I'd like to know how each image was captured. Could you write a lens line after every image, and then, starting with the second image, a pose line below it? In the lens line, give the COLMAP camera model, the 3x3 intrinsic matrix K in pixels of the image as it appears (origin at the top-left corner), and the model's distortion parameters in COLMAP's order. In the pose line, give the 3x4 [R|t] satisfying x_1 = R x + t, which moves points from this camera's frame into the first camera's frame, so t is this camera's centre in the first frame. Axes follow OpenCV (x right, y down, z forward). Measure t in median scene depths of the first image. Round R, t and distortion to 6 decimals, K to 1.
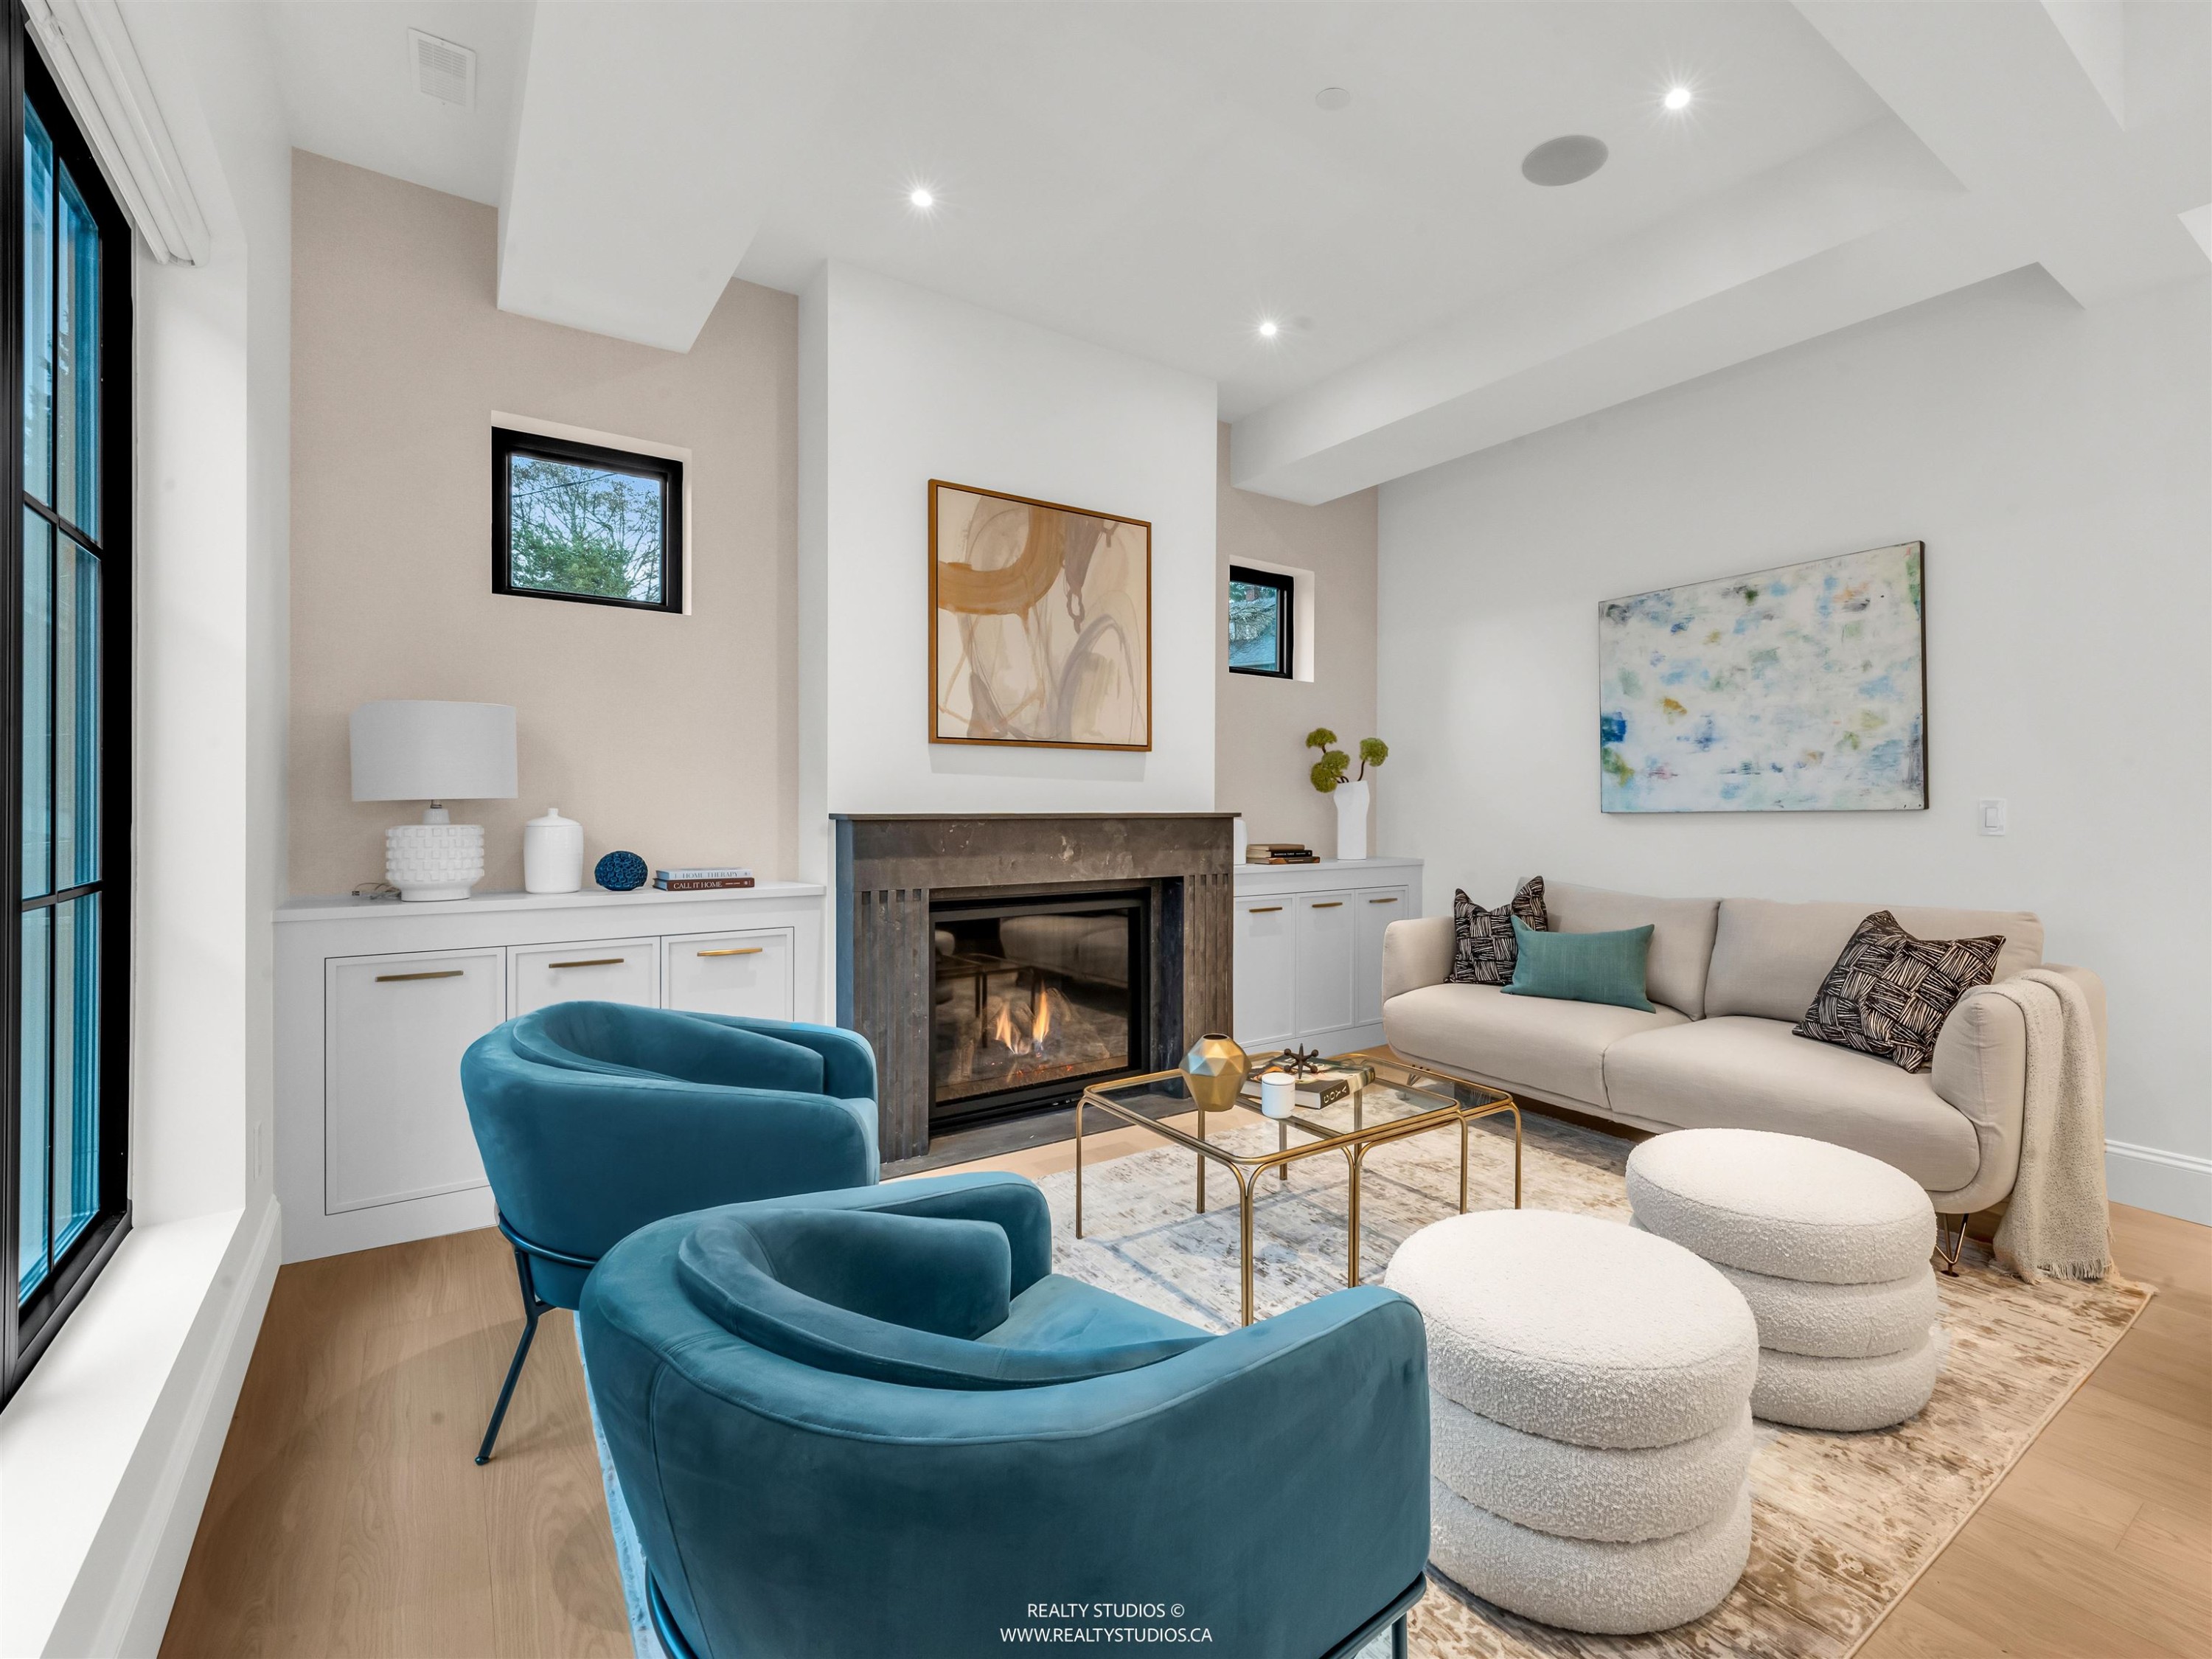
lens RADIAL K [[1037.7, 0, 1221.1], [0, 1037.7, 832.6], [0, 0, 1]] dist [-0.001466, -0.000568]
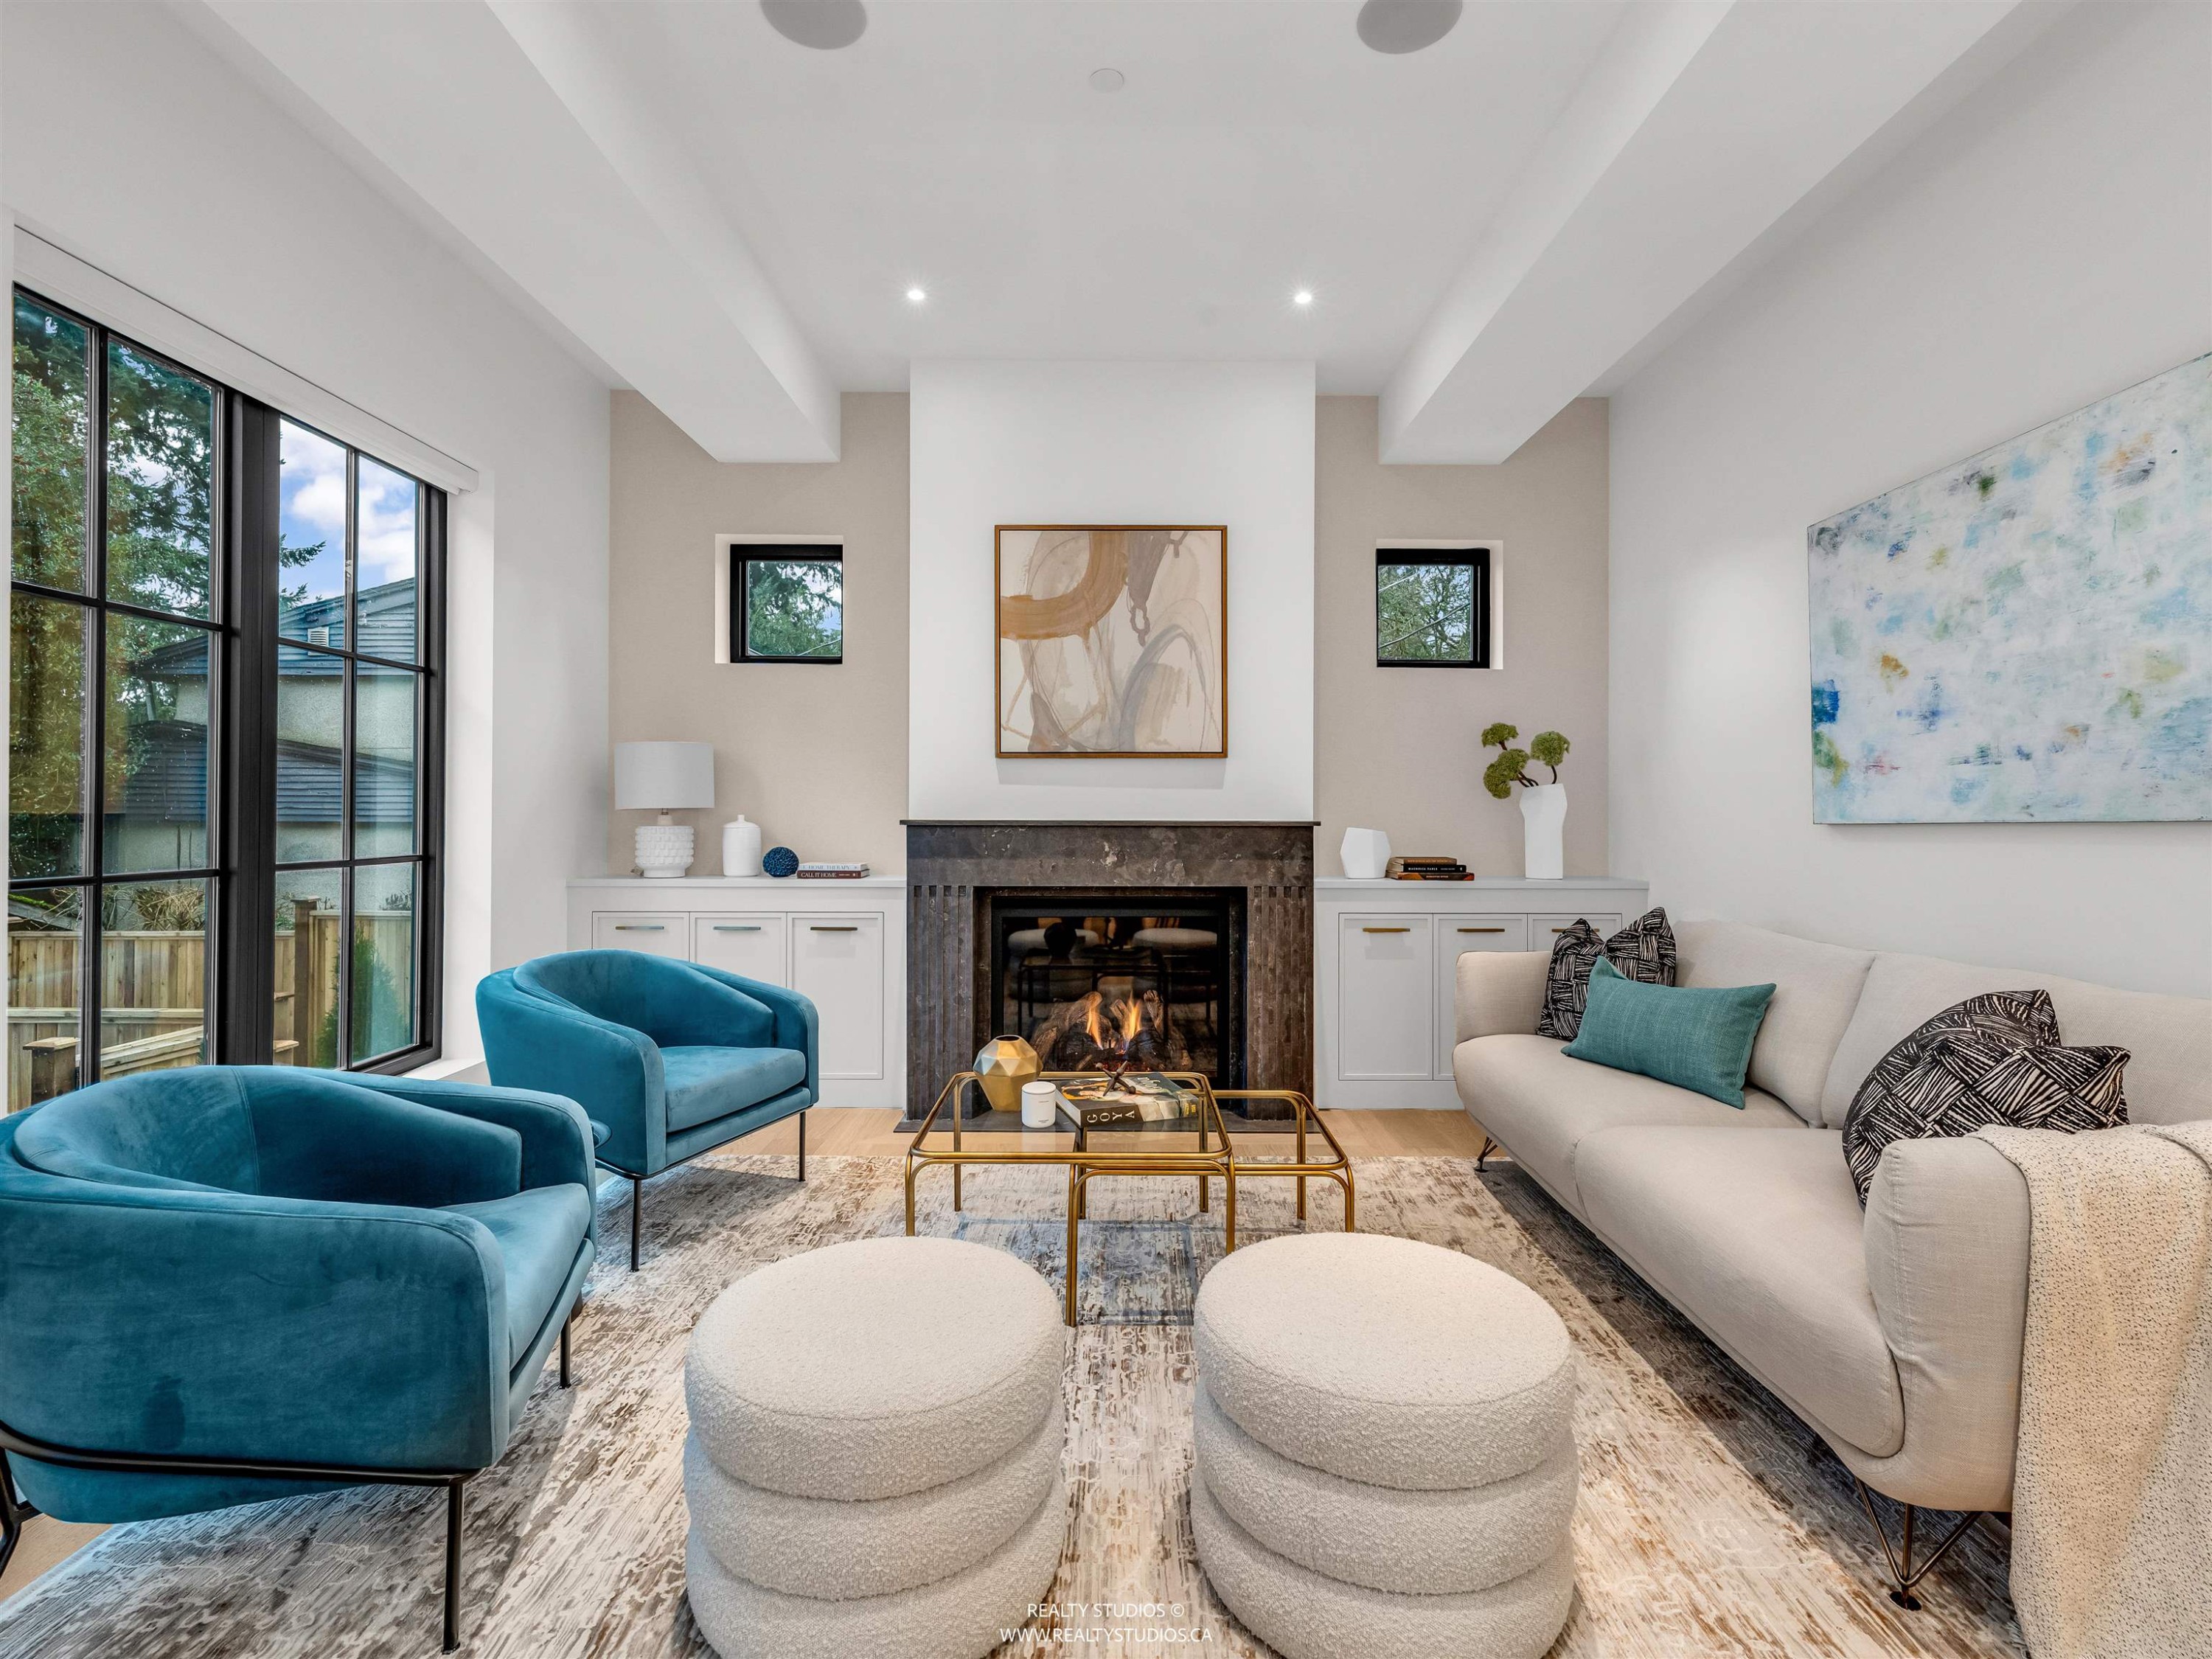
lens RADIAL K [[1050.1, 0, 1121.5], [0, 1050.1, 829.1], [0, 0, 1]] dist [-0.001990, -0.001433]
pose [[0.789707, 0.009482, -0.613411, 0.495919], [-0.016893, 0.999838, -0.006292, -0.003577], [0.613252, 0.015331, 0.789738, 0.169730]]
